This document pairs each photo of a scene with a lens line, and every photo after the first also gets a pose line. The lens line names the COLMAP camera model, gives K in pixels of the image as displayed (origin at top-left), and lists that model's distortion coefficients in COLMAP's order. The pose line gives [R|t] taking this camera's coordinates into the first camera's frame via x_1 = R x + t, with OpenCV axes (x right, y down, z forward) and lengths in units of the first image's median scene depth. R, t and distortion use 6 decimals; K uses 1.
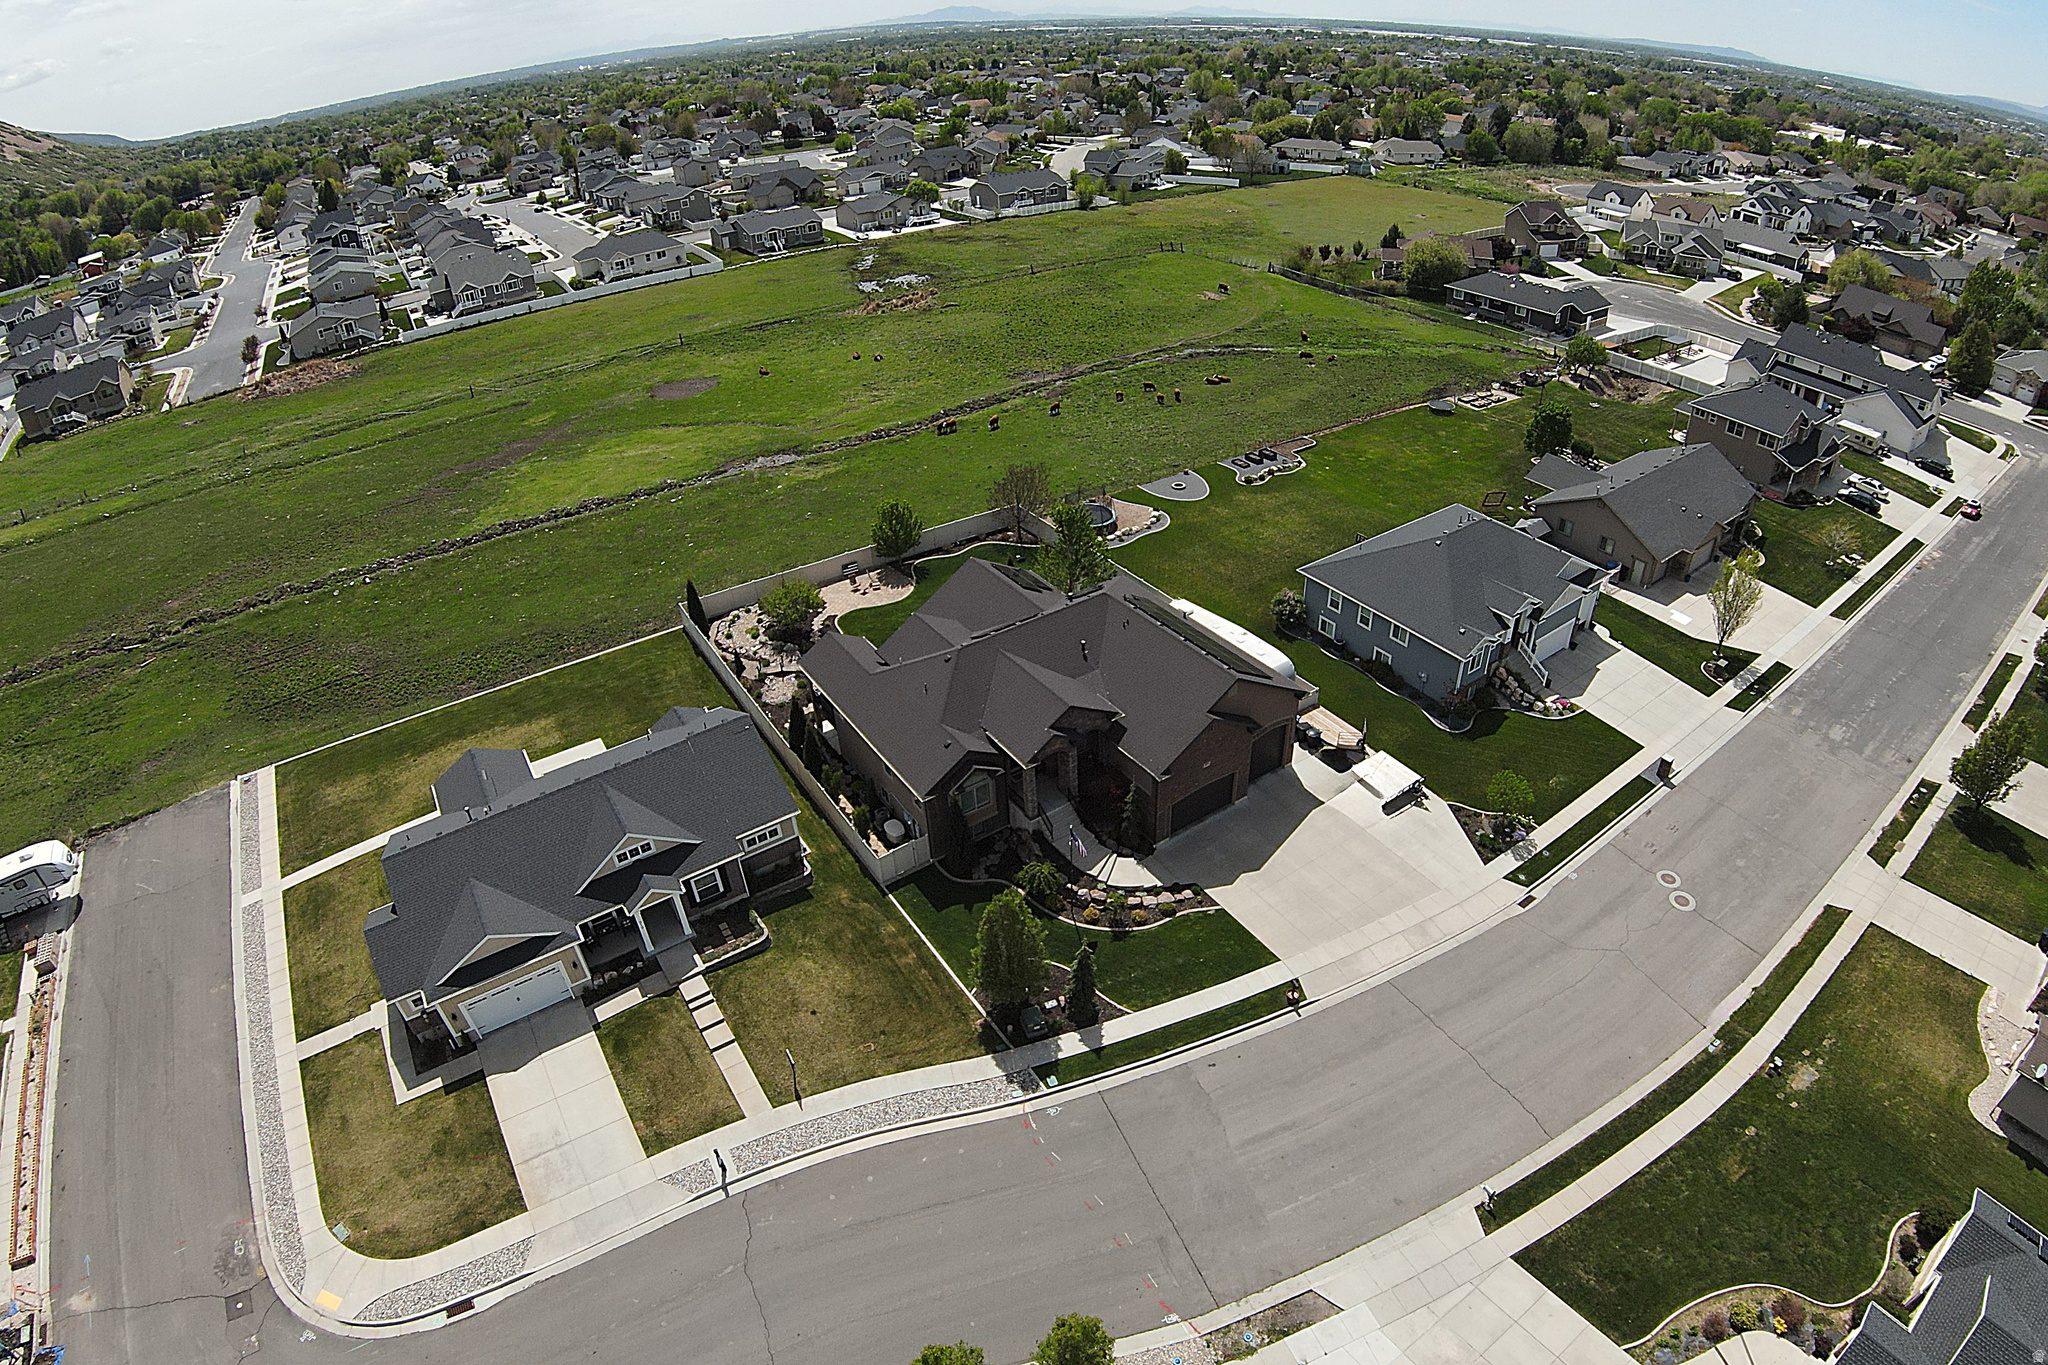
lens RADIAL K [[1078.7, 0, 1018.5], [0, 1078.7, 668.1], [0, 0, 1]] dist [-0.217215, 0.046726]
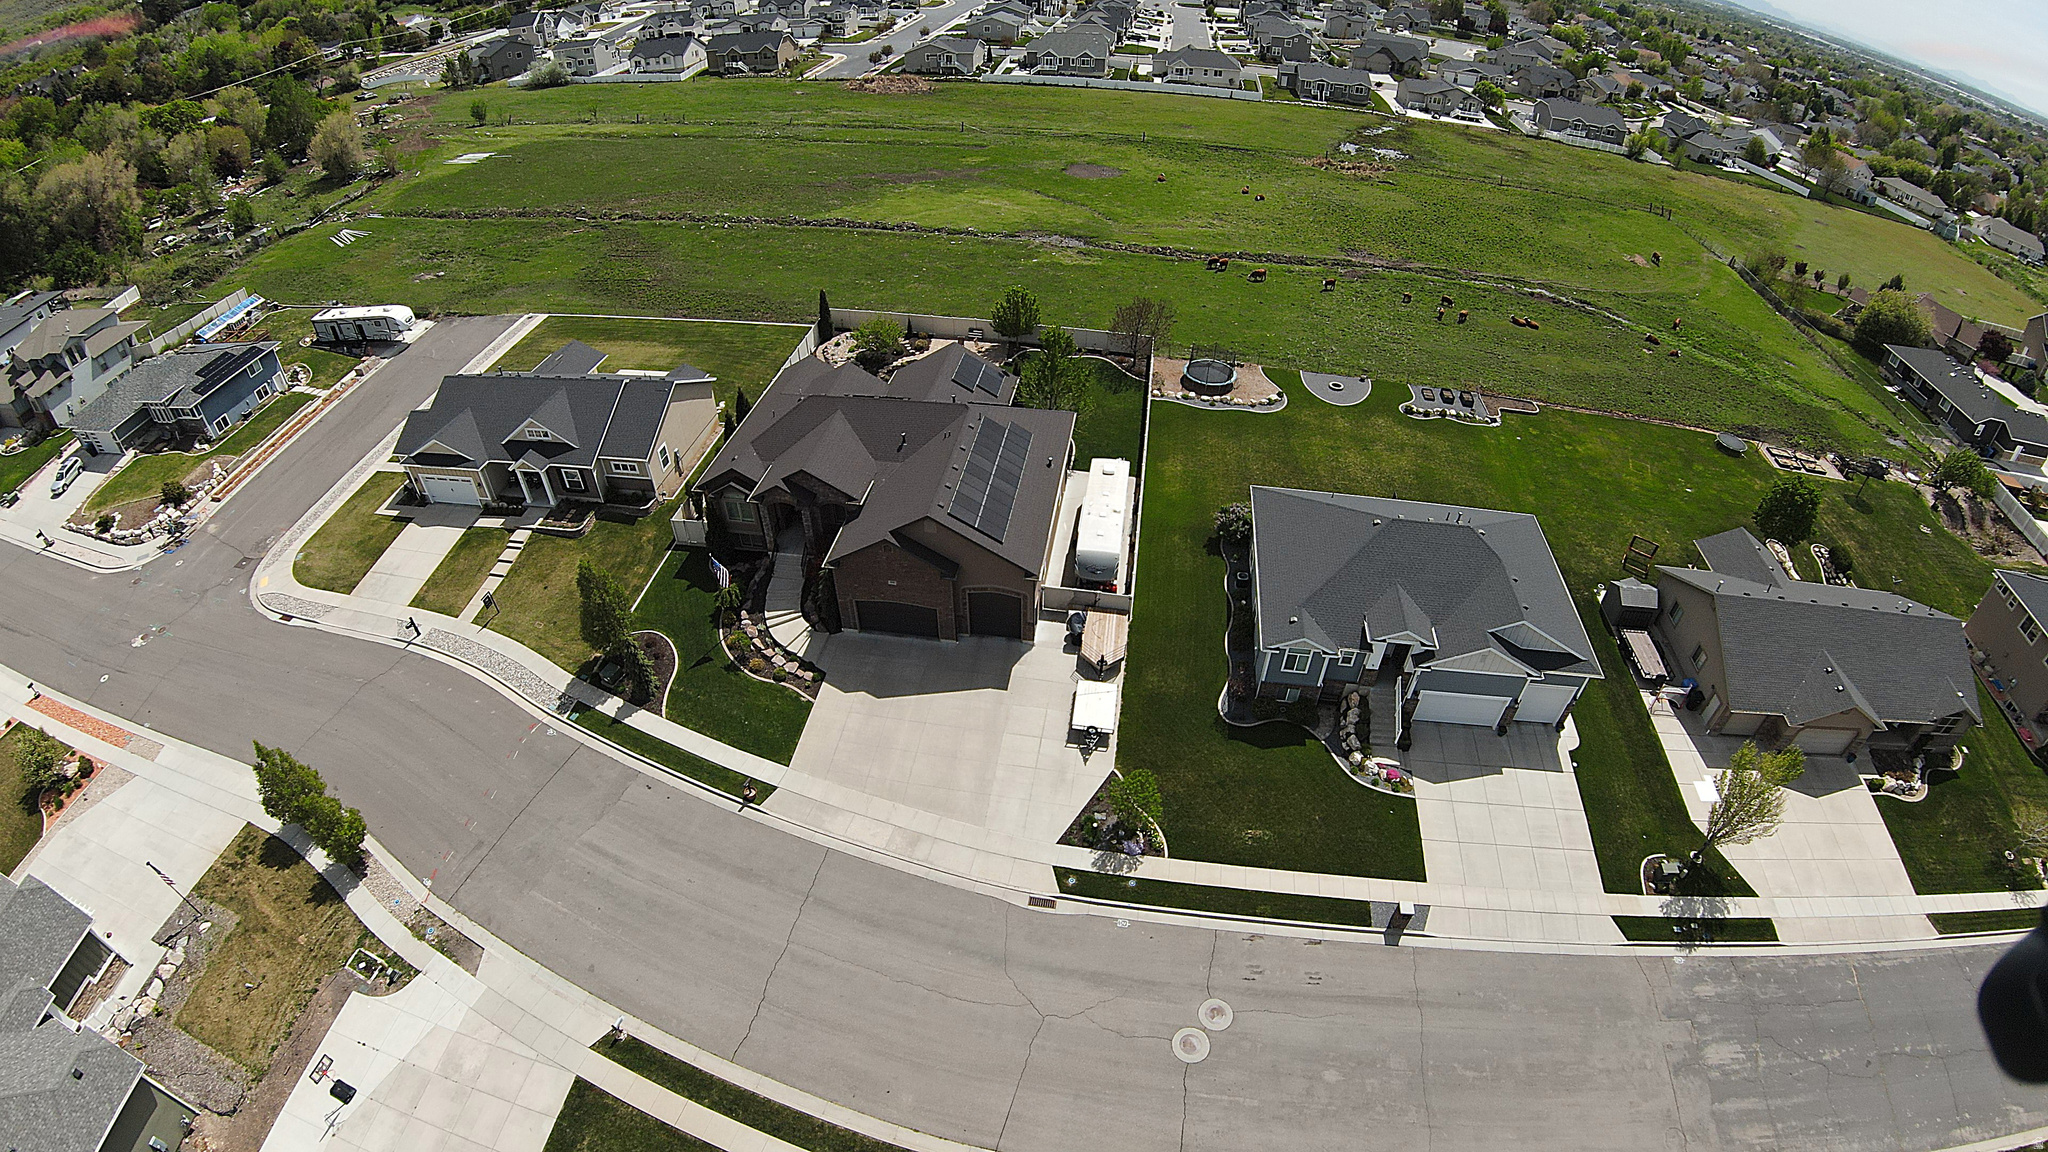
lens RADIAL K [[909.4, 0, 1022.0], [0, 909.4, 564.6], [0, 0, 1]] dist [-0.214660, 0.044582]
pose [[0.740016, 0.461522, -0.489258, 0.550702], [-0.397607, 0.886893, 0.235222, -0.142718], [0.542480, 0.020465, 0.839820, 0.279554]]
